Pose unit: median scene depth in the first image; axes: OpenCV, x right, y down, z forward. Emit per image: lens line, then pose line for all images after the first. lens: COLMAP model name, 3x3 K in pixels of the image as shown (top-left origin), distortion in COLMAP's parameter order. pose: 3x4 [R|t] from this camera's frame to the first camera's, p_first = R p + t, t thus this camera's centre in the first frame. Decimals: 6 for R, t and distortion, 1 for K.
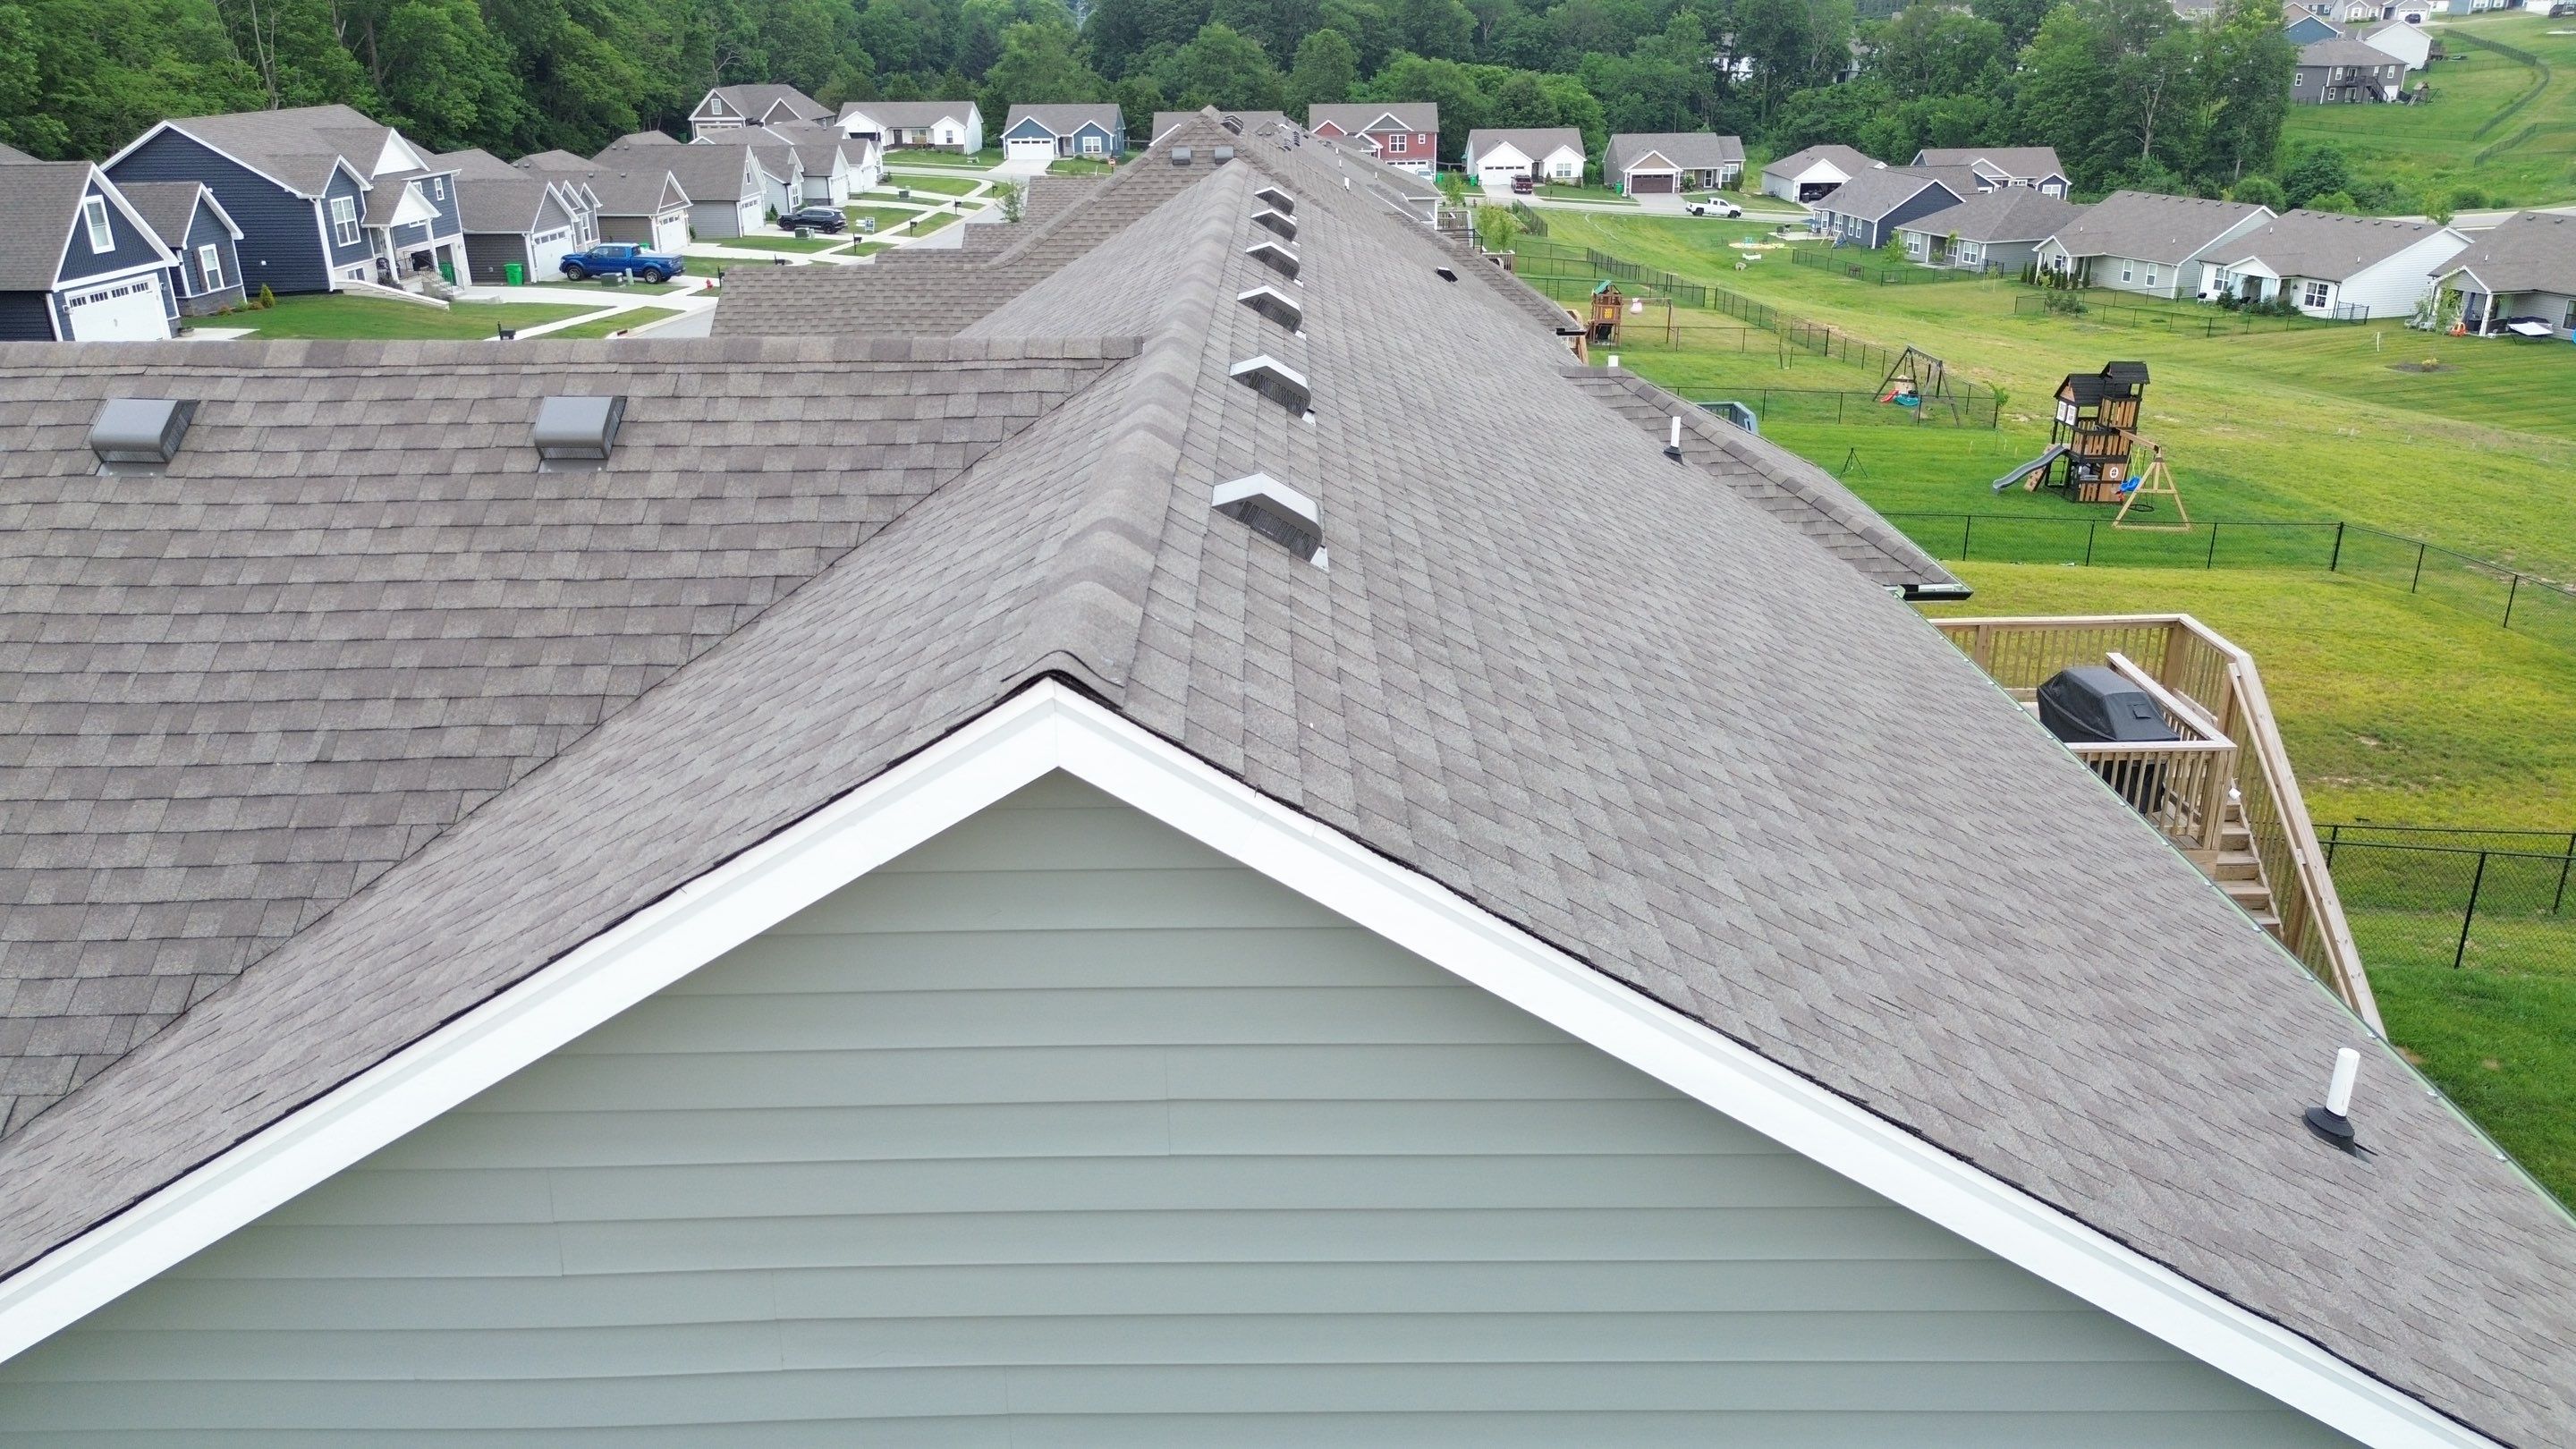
lens RADIAL K [[1822.2, 0, 1298.9], [0, 1822.2, 717.2], [0, 0, 1]] dist [0.070970, -0.066245]
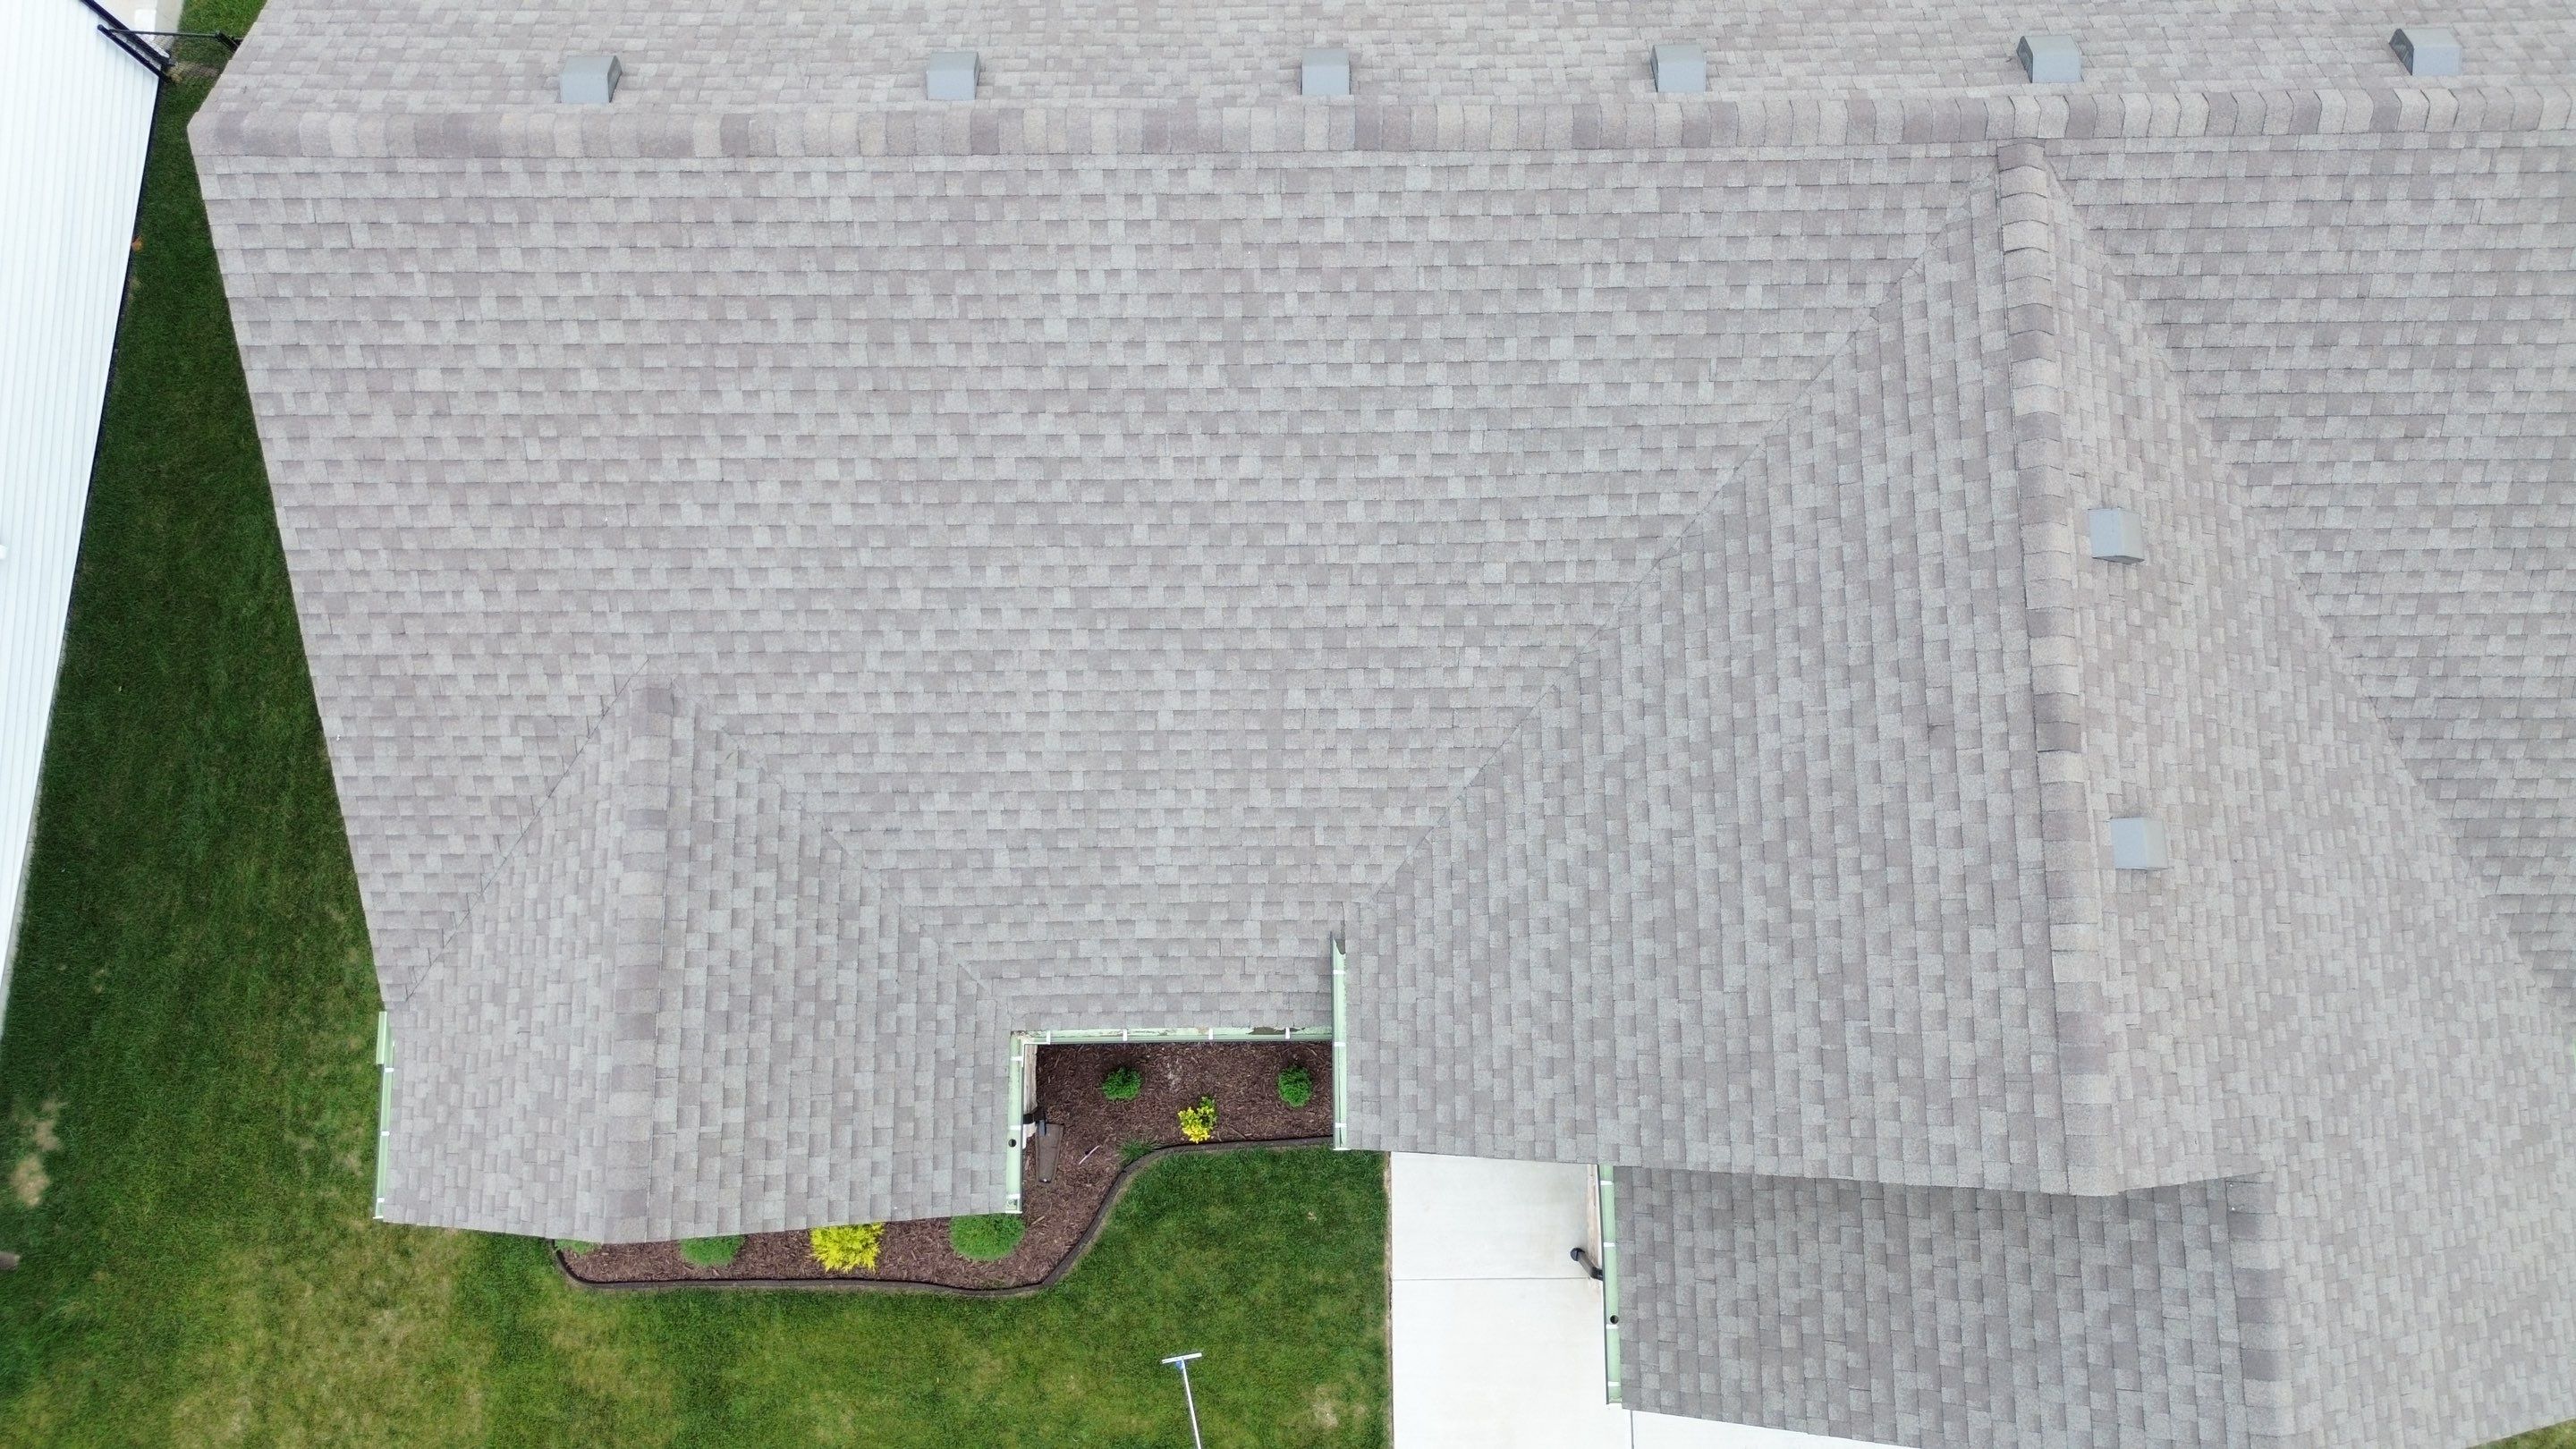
lens RADIAL K [[1822.2, 0, 1291.2], [0, 1822.2, 713.3], [0, 0, 1]] dist [0.070970, -0.066245]
pose [[-0.003821, -0.987156, 0.159715, -0.064583], [0.359611, 0.147675, 0.921342, -0.143281], [-0.933094, 0.060956, 0.354428, 0.095526]]
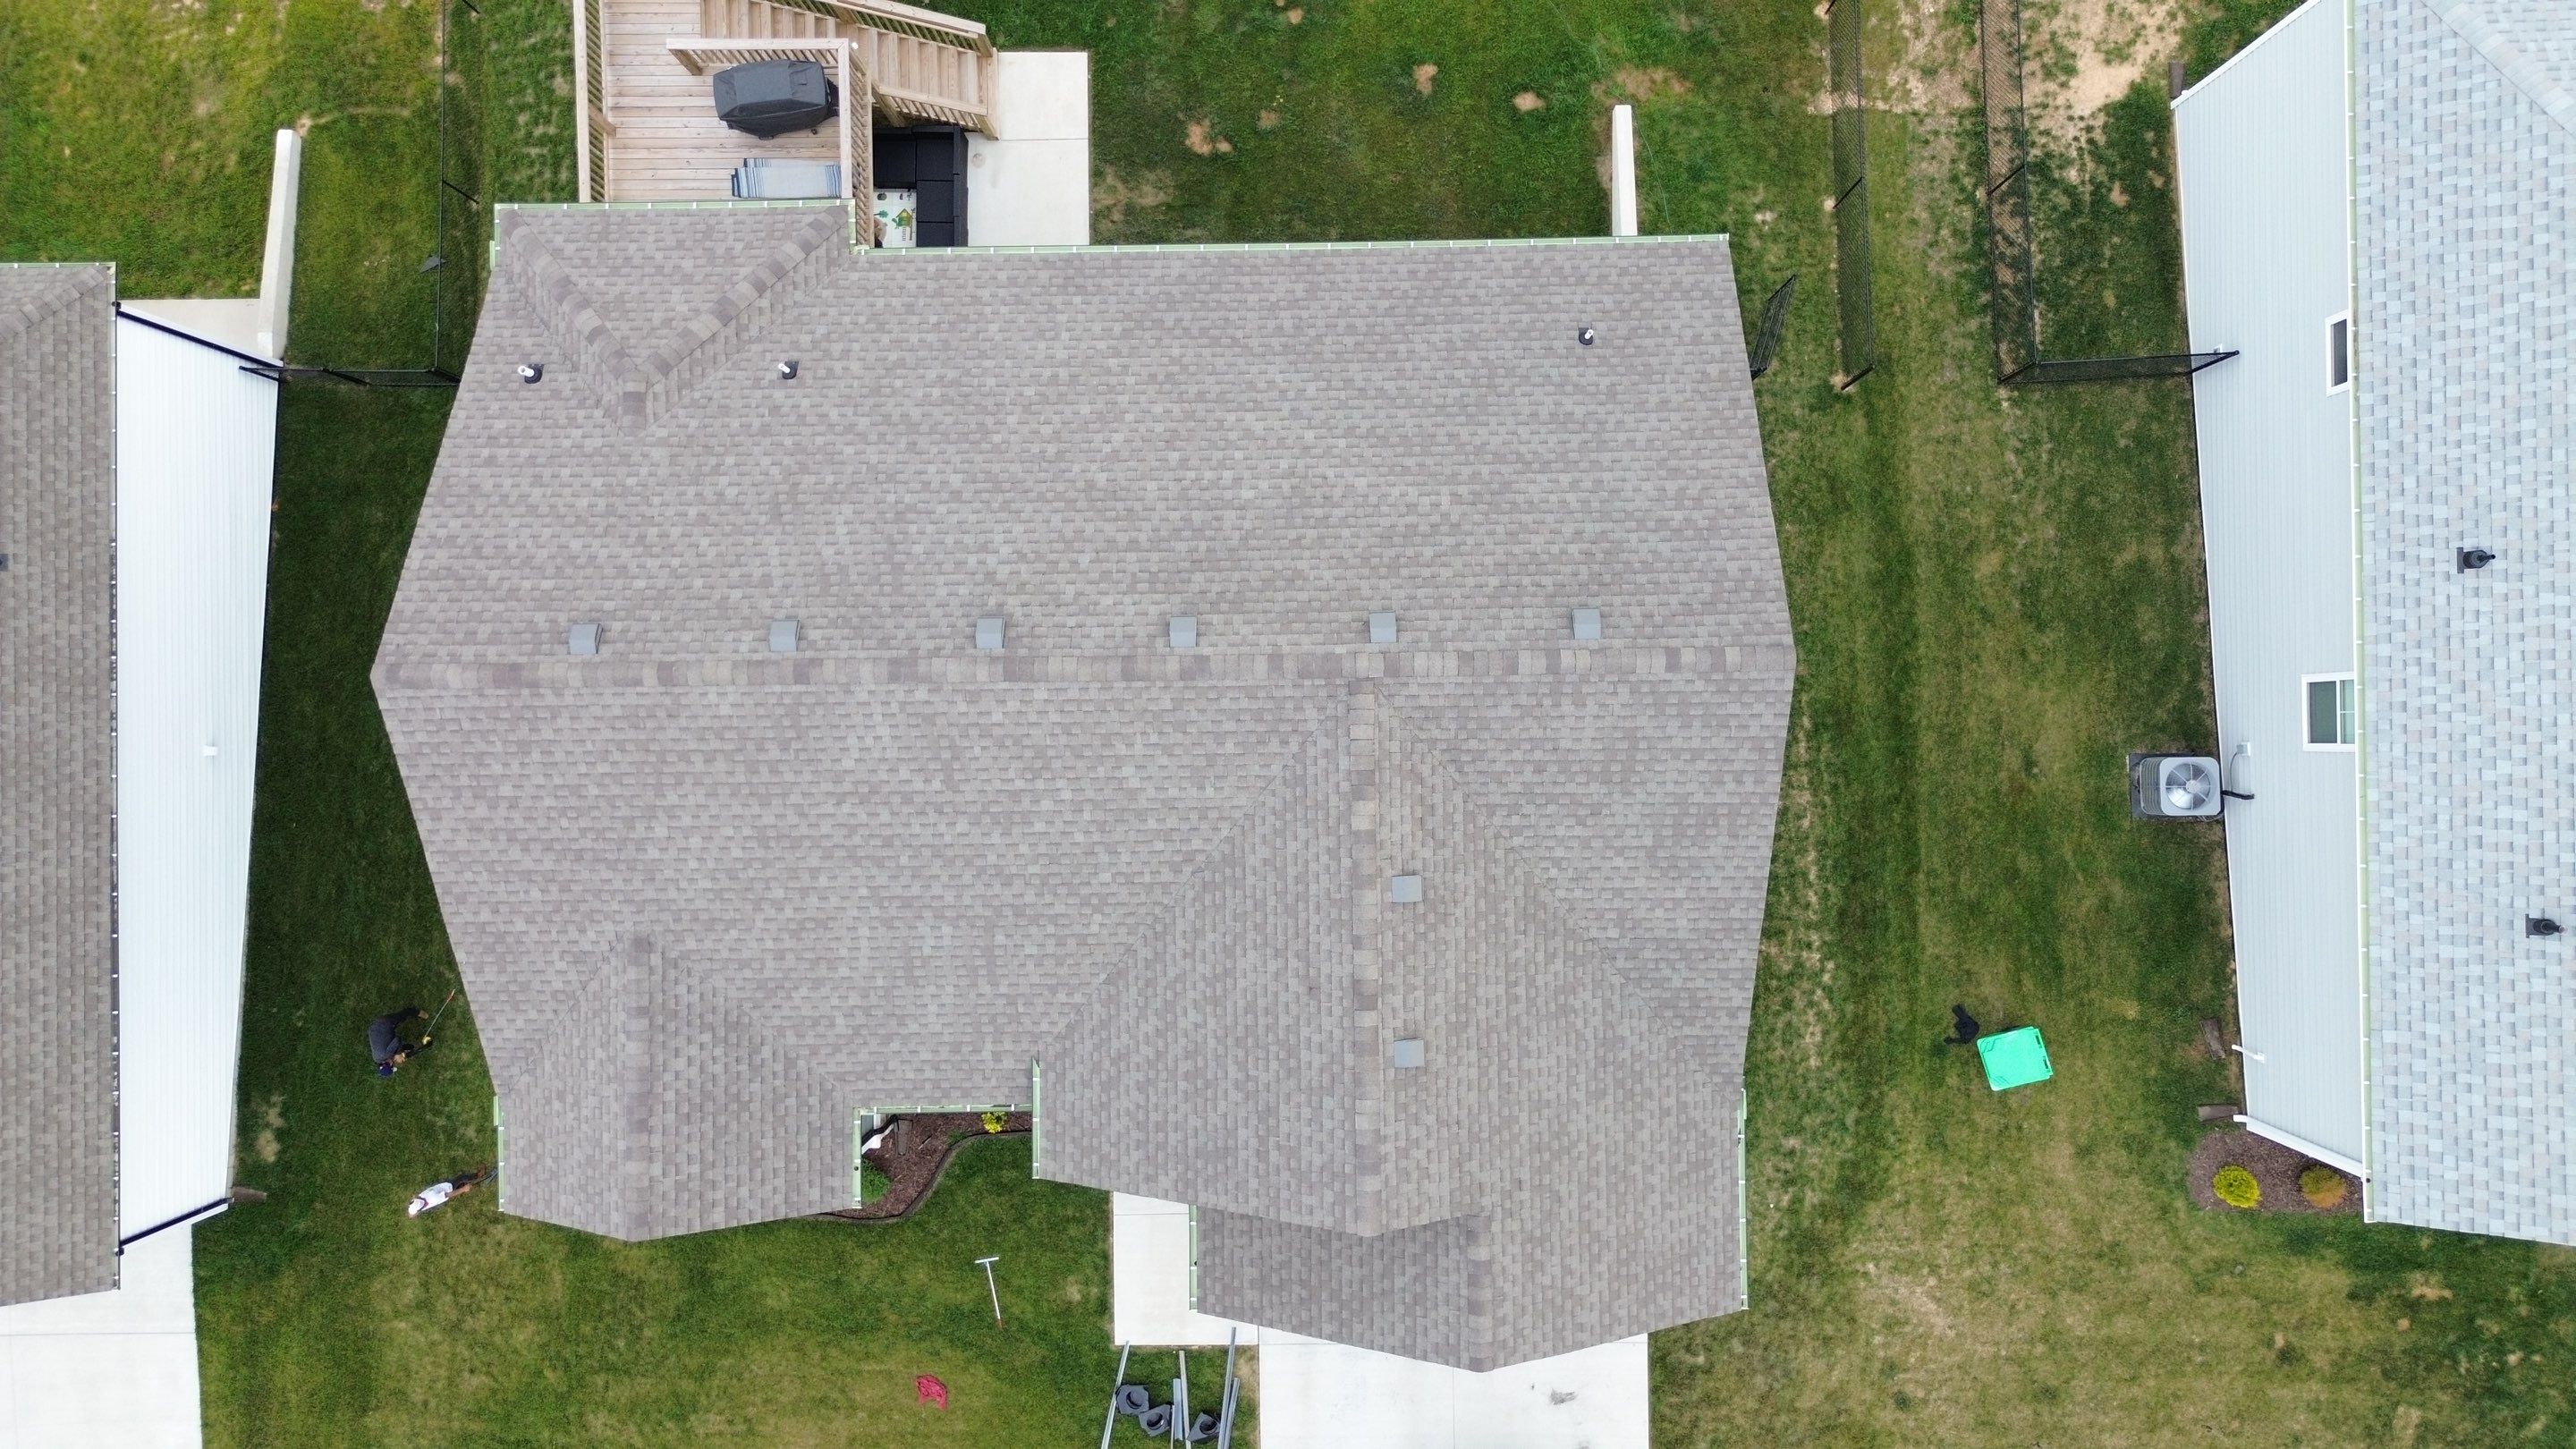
lens RADIAL K [[1822.2, 0, 1292.2], [0, 1822.2, 710.7], [0, 0, 1]] dist [0.070970, -0.066245]
pose [[-0.007711, -0.999623, 0.026348, -0.017634], [0.370201, 0.021623, 0.928700, -0.230162], [-0.928920, 0.016915, 0.369895, 0.016402]]
